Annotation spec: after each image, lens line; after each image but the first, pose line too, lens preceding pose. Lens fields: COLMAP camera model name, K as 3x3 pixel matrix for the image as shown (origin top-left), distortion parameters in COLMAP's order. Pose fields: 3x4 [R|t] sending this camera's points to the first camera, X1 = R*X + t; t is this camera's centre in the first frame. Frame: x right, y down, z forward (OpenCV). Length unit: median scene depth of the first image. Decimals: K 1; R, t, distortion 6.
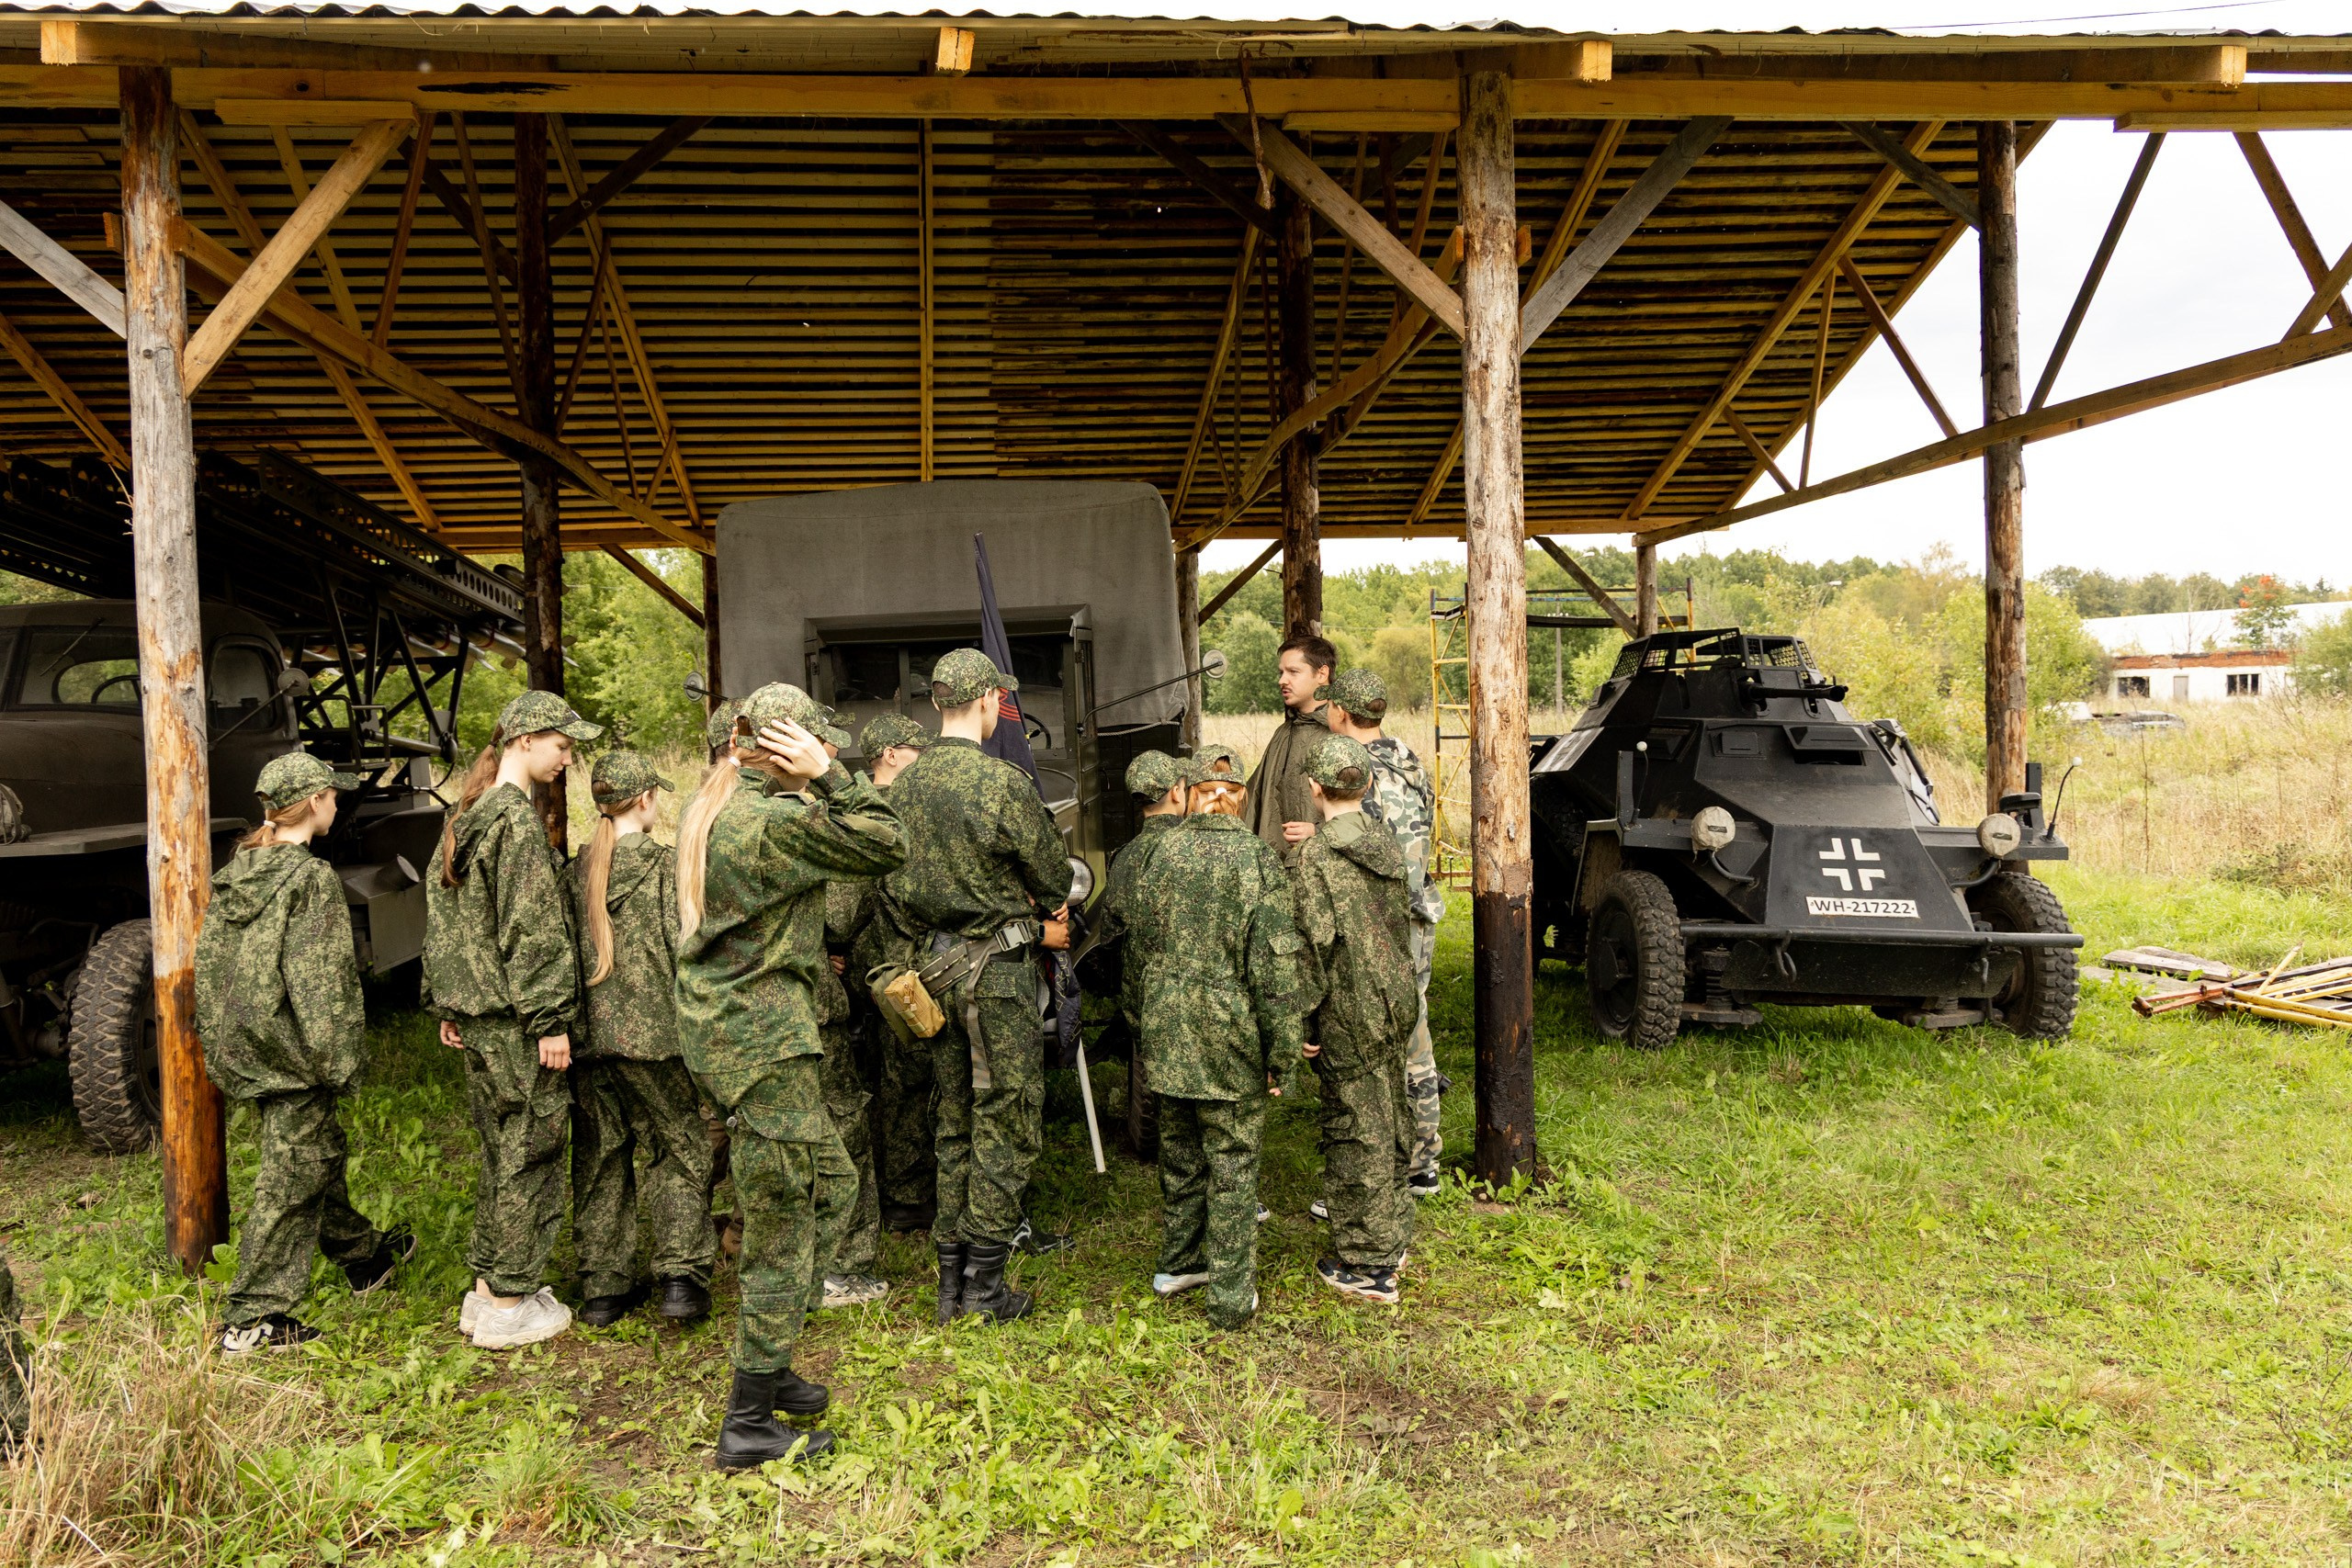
lens RADIAL K [[1816.8, 0, 1116.3], [0, 1816.8, 790.7], [0, 0, 1]] dist [0.019042, -0.003952]
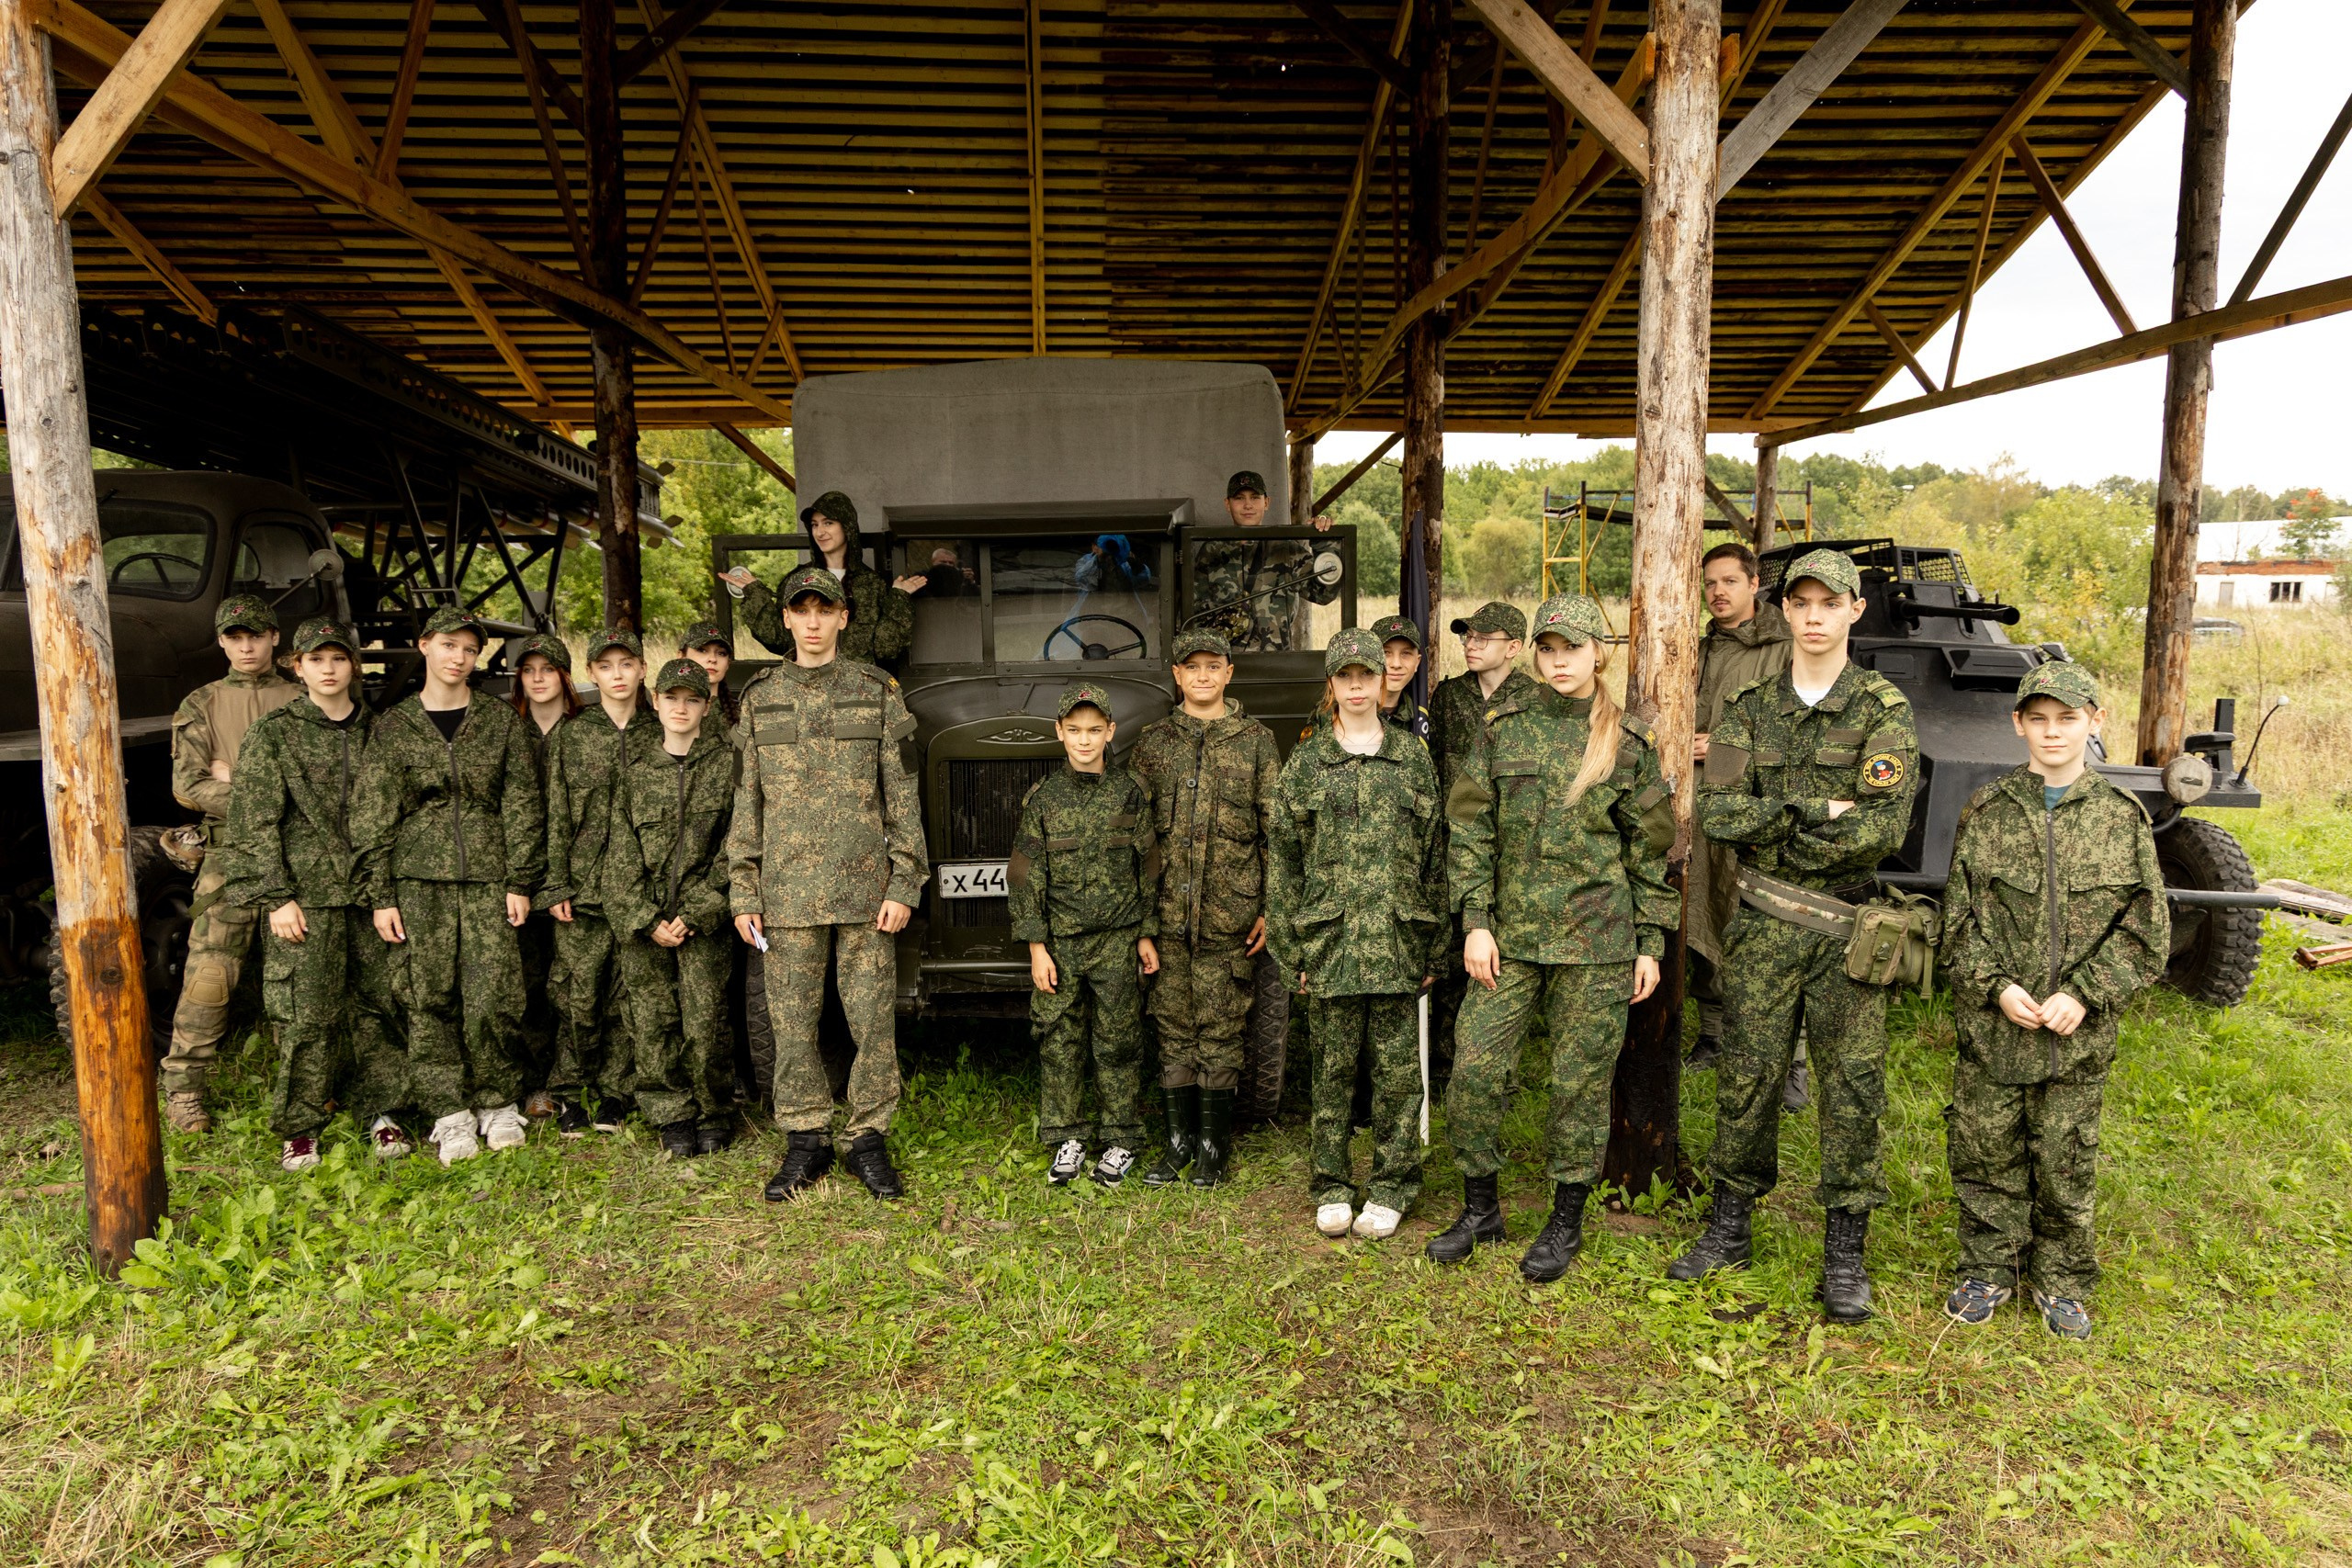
lens RADIAL K [[1680.1, 0, 1193.4], [0, 1680.1, 848.1], [0, 0, 1]] dist [0.016502, 0.000347]
pose [[0.999458, 0.026281, -0.019812, 0.005967], [-0.024039, 0.994079, 0.105963, -0.014202], [0.022479, -0.105429, 0.994173, 0.113872]]
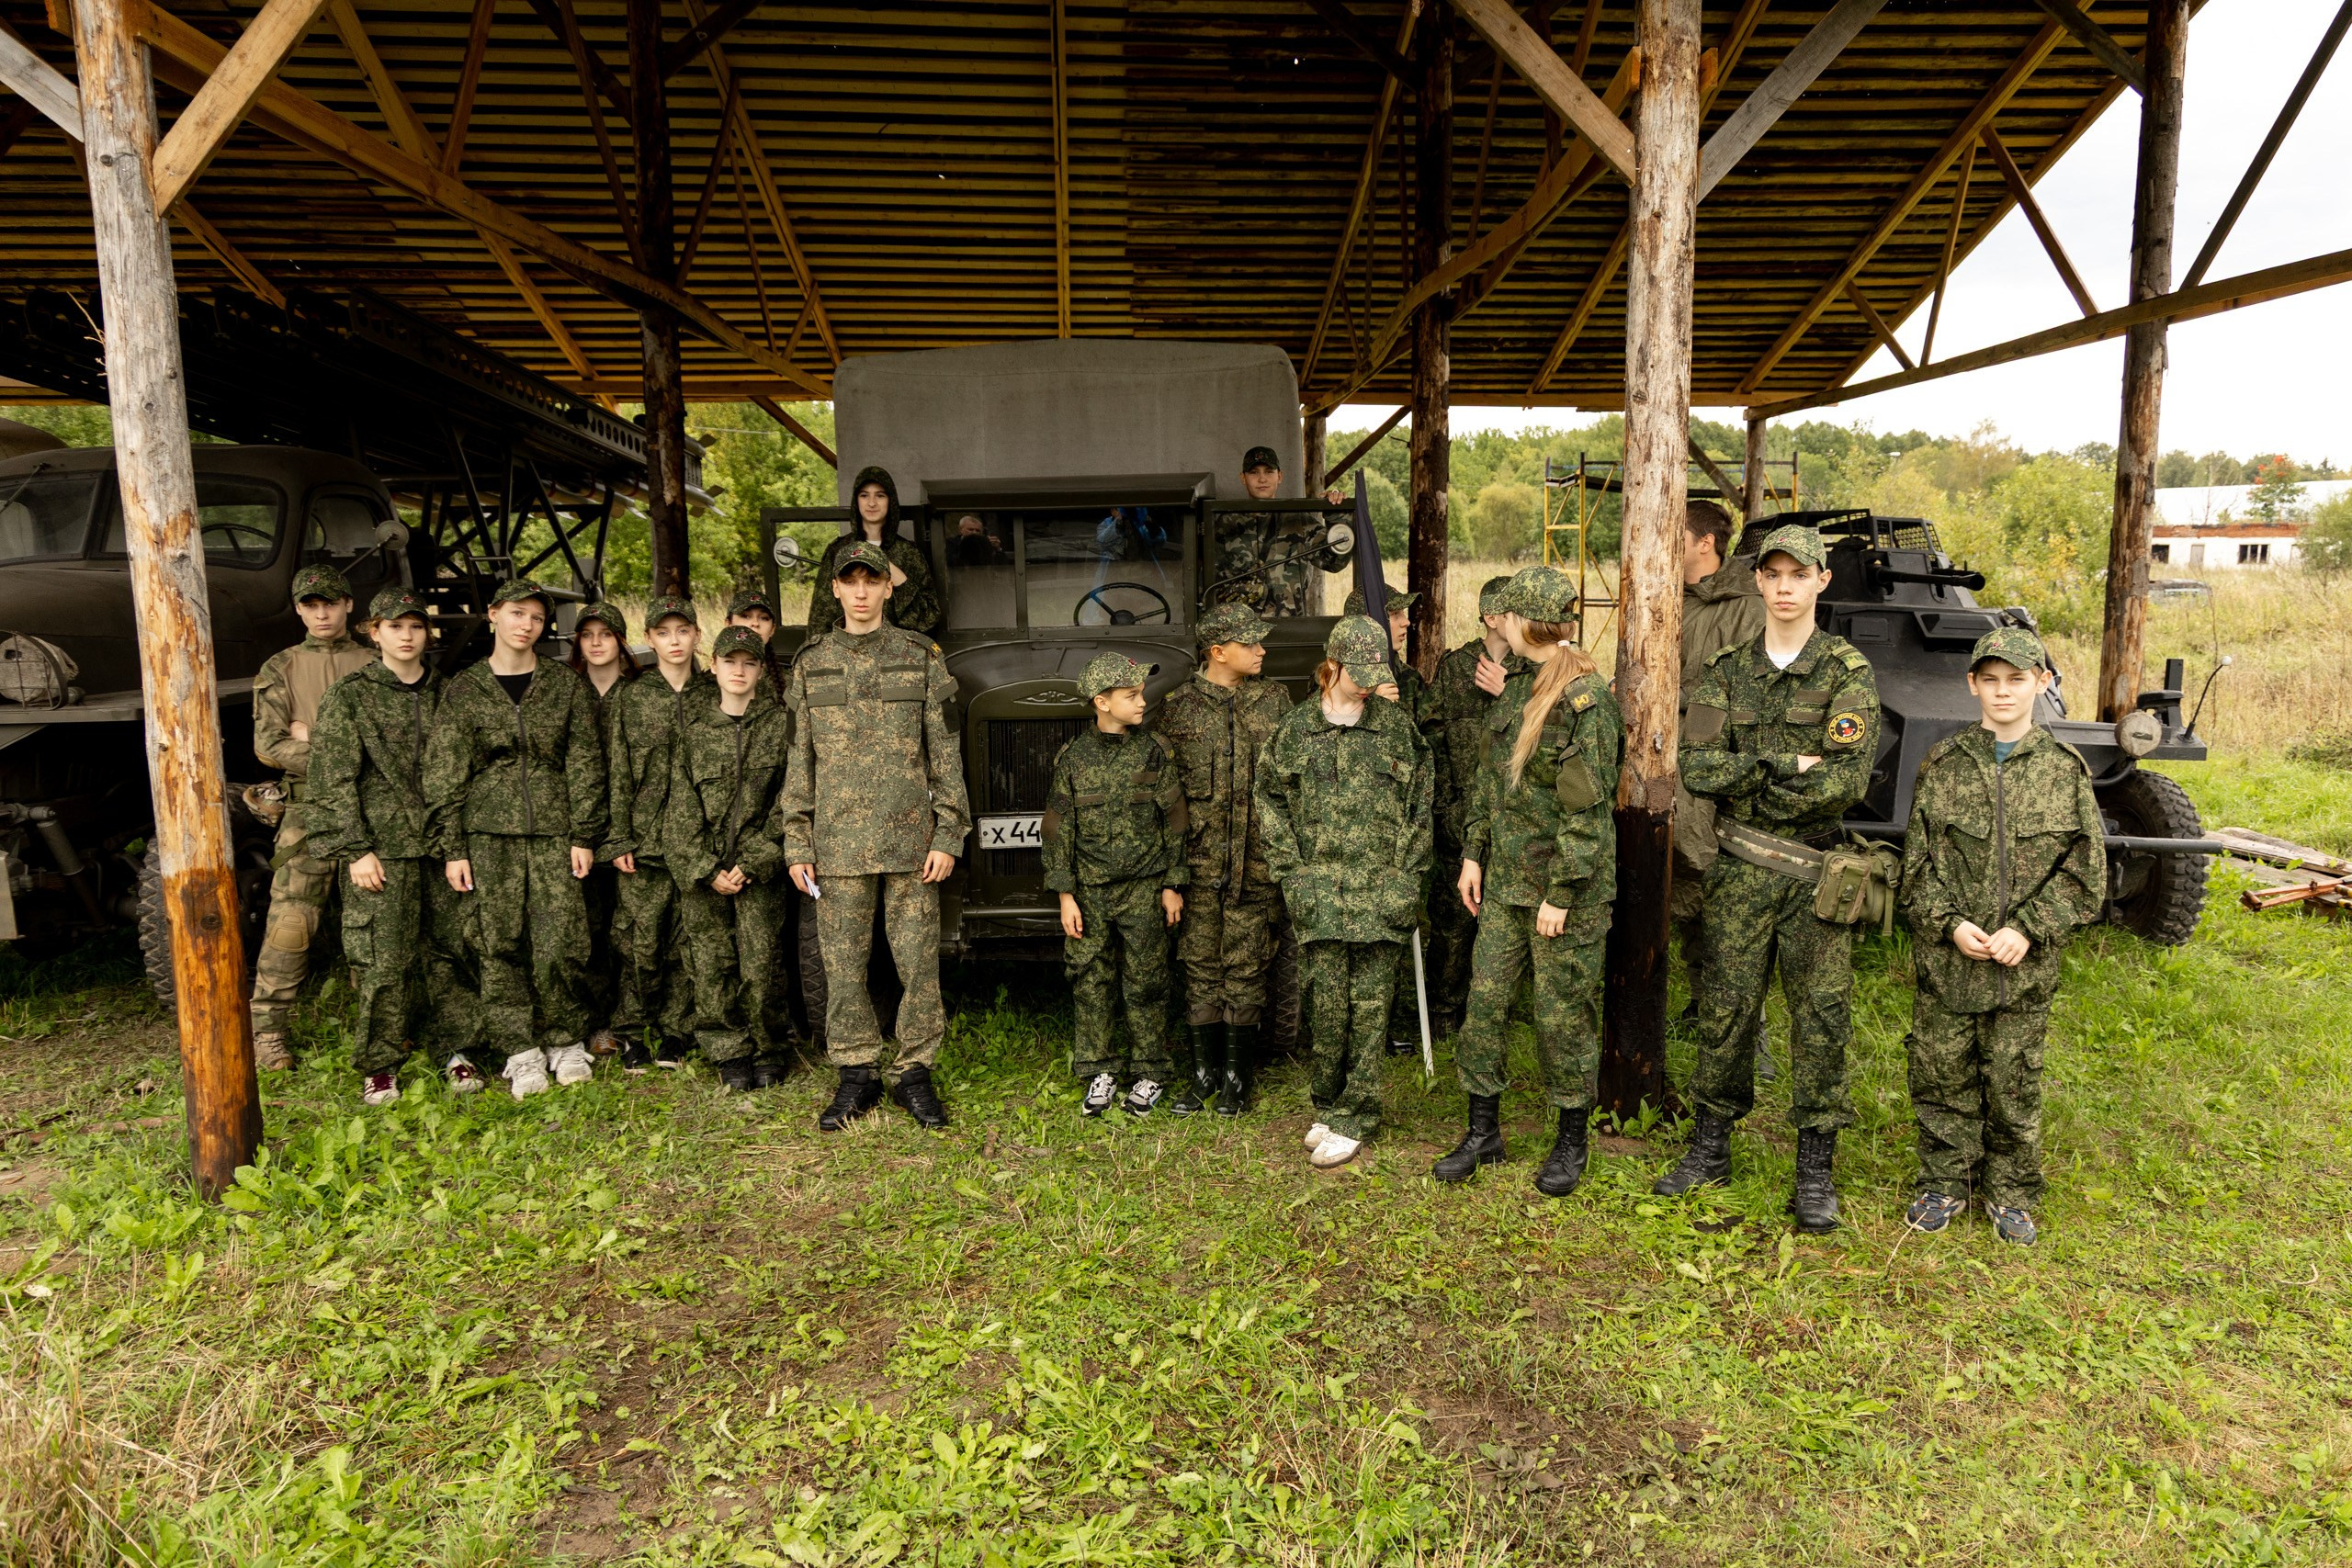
lens RADIAL K [[1615.6, 0, 1235.3], [0, 1615.6, 812.7], [0, 0, 1]] dist [0.015218, 0.002647]
pose [[0.999716, 0.023393, -0.004625, 0.004717], [-0.022729, 0.993451, 0.111975, -0.015389], [0.007214, -0.111839, 0.993700, 0.097936]]
